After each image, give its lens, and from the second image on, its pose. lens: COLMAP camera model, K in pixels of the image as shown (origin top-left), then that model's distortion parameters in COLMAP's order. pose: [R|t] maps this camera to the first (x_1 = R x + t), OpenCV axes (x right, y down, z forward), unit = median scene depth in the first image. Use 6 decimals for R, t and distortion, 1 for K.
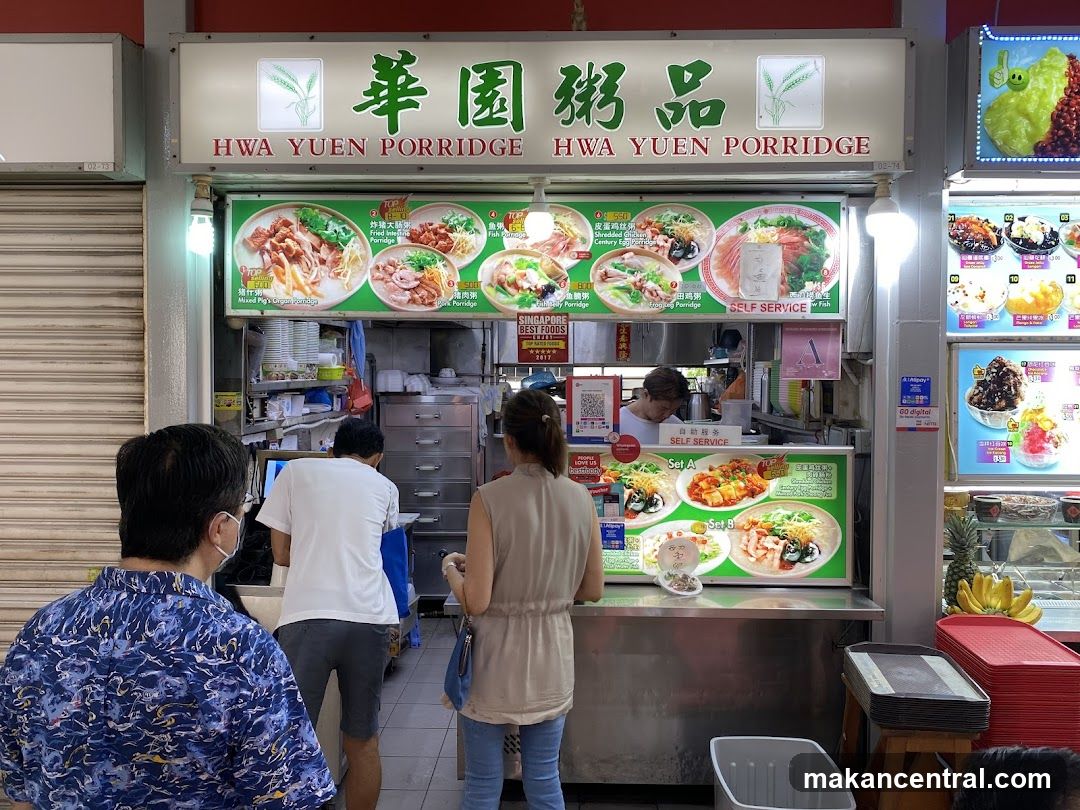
lens RADIAL K [[887.2, 0, 534.7], [0, 887.2, 397.5], [0, 0, 1]] dist [0.167398, -0.505704]
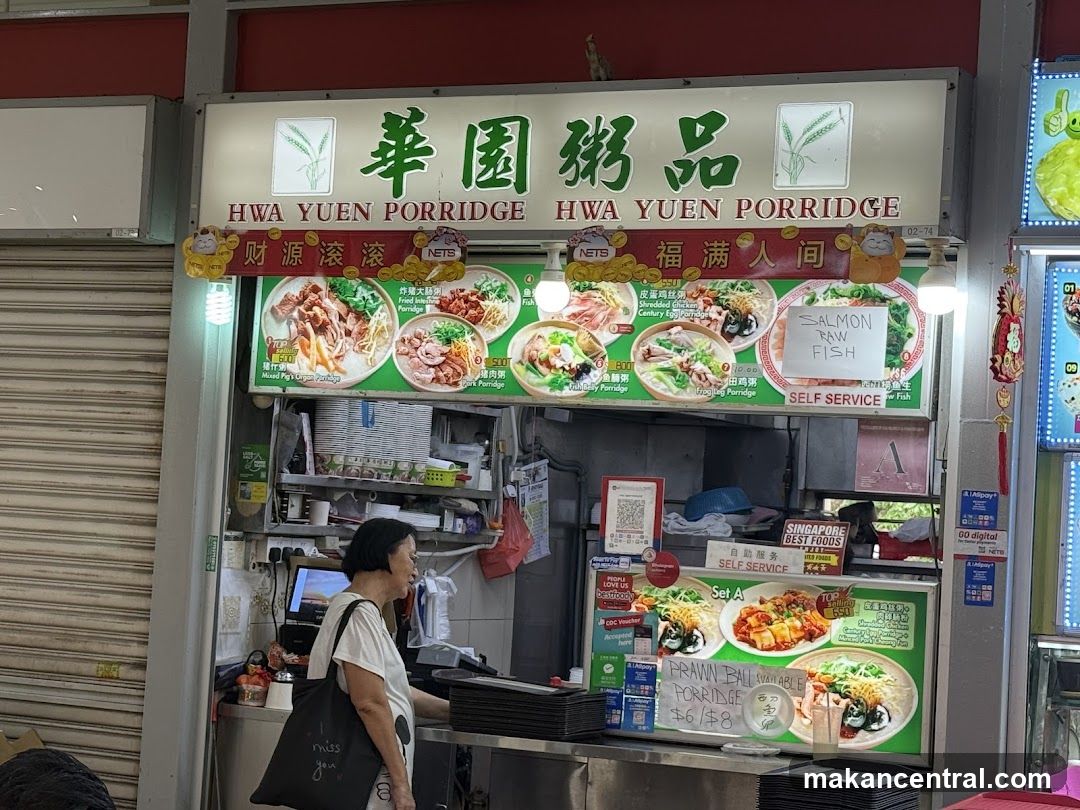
lens RADIAL K [[2317.2, 0, 511.3], [0, 2317.2, 383.6], [0, 0, 1]] dist [0.236456, -4.363872]
pose [[0.908004, 0.023377, -0.418310, 0.853876], [-0.068376, 0.993324, -0.092909, 0.095457], [0.413345, 0.112964, 0.903540, -0.963631]]
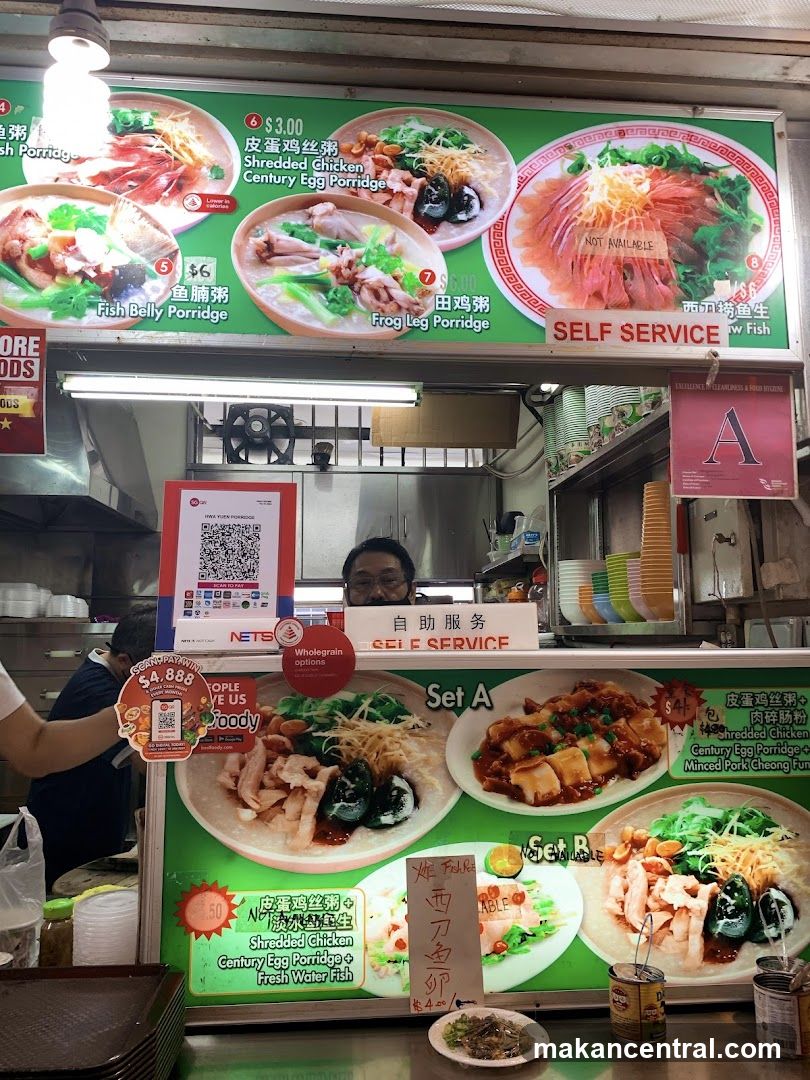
lens RADIAL K [[844.5, 0, 425.3], [0, 844.5, 536.0], [0, 0, 1]] dist [0.062044, -0.123693]
pose [[0.992311, 0.003580, 0.123719, 0.104300], [0.016602, 0.986698, -0.161716, 0.064526], [-0.122652, 0.162527, 0.979051, 0.616953]]
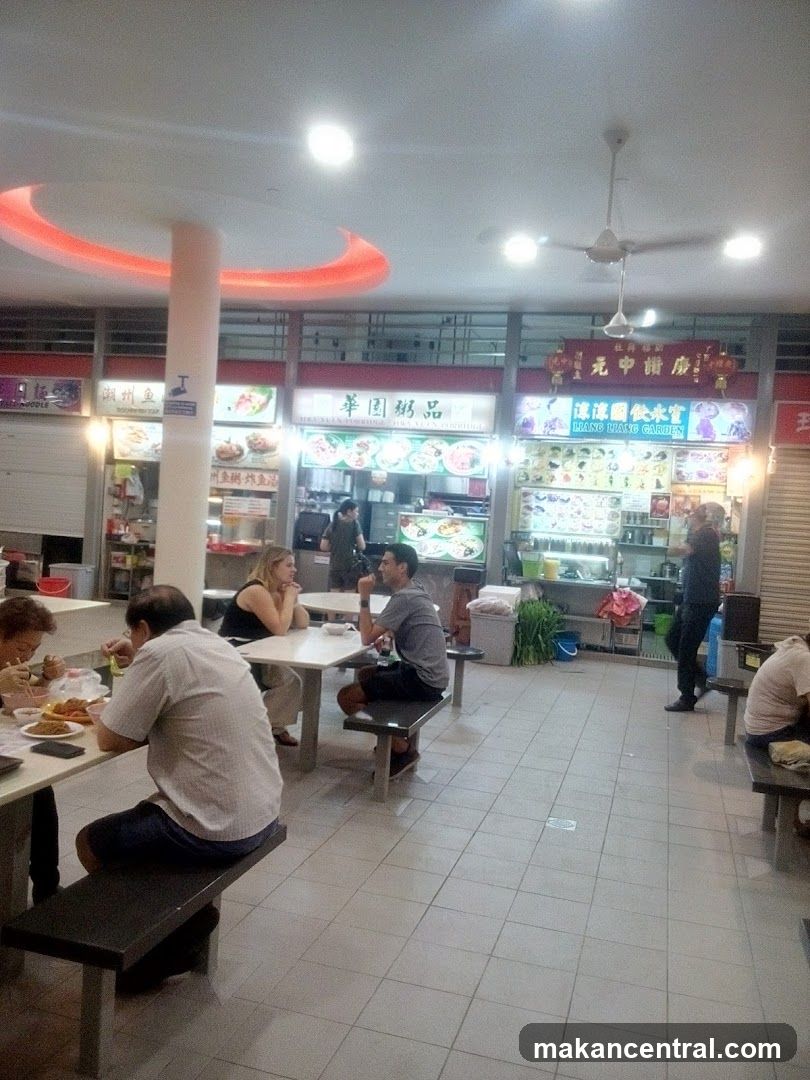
lens RADIAL K [[887.2, 0, 405.0], [0, 887.2, 540.0], [0, 0, 1]] dist [0.167398, -0.505704]
pose [[0.966800, 0.071605, -0.245299, 0.843668], [-0.071550, 0.997395, 0.009148, 0.120582], [0.245315, 0.008707, 0.969404, -2.073227]]
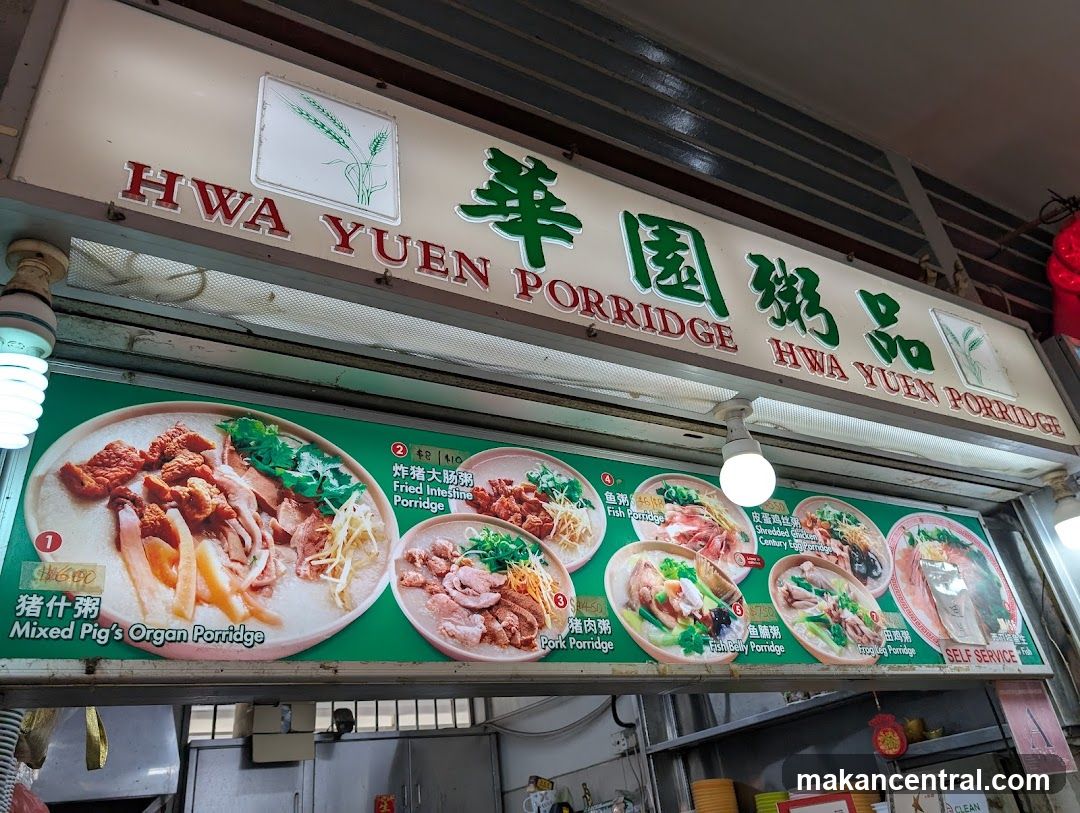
lens RADIAL K [[788.2, 0, 550.4], [0, 788.2, 395.4], [0, 0, 1]] dist [0.012530, -0.009914]
pose [[0.842551, 0.176084, 0.509022, -0.331076], [0.145930, 0.835078, -0.530423, 0.001277], [-0.518472, 0.521190, 0.677900, 0.670619]]
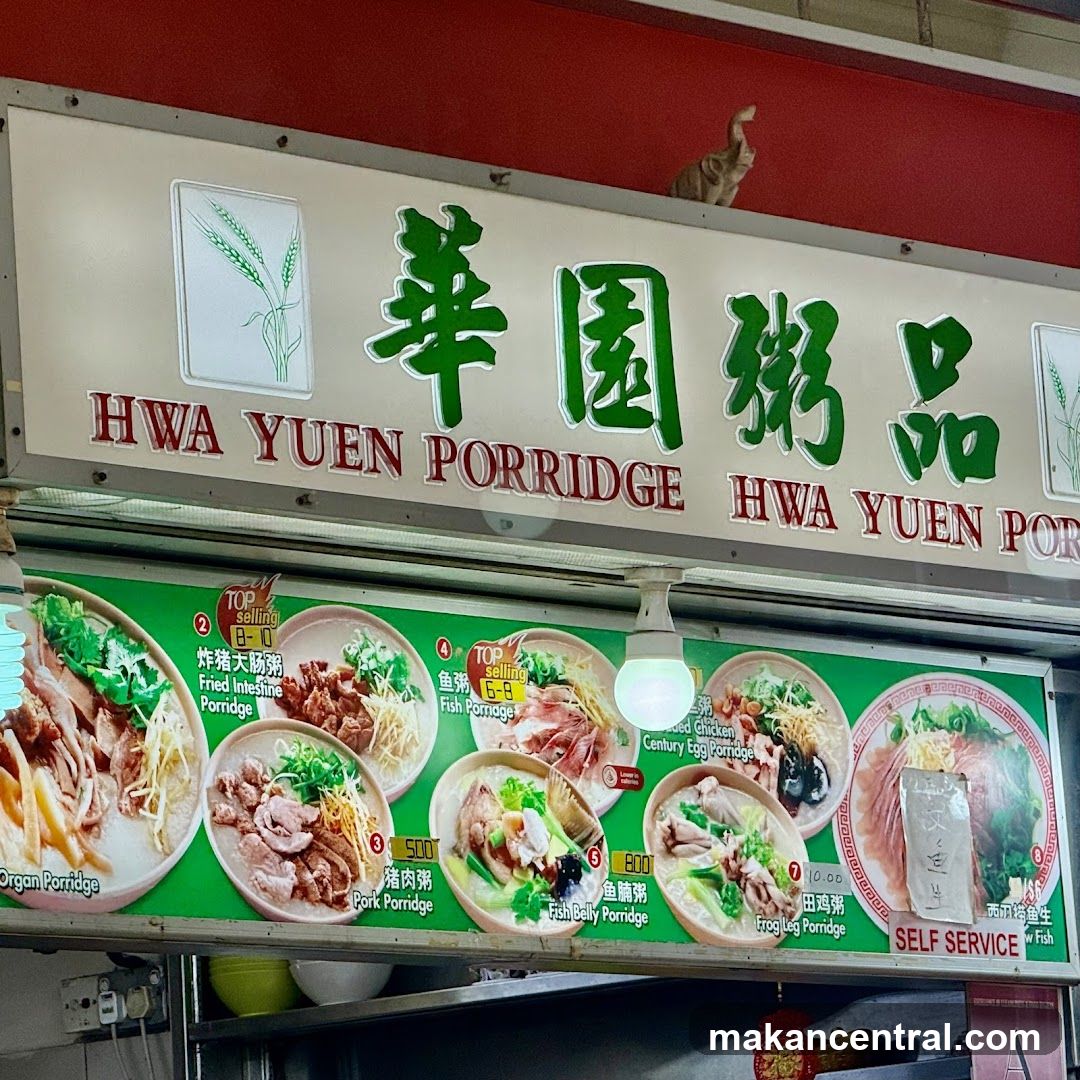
lens RADIAL K [[6629.6, 0, 540.0], [0, 6629.6, 540.0], [0, 0, 1]] dist [-0.163202, 41.580863]
pose [[0.634676, 0.074870, 0.769143, -1.994868], [0.090261, 0.981301, -0.170003, 0.190865], [-0.767489, 0.177320, 0.616050, -0.606388]]
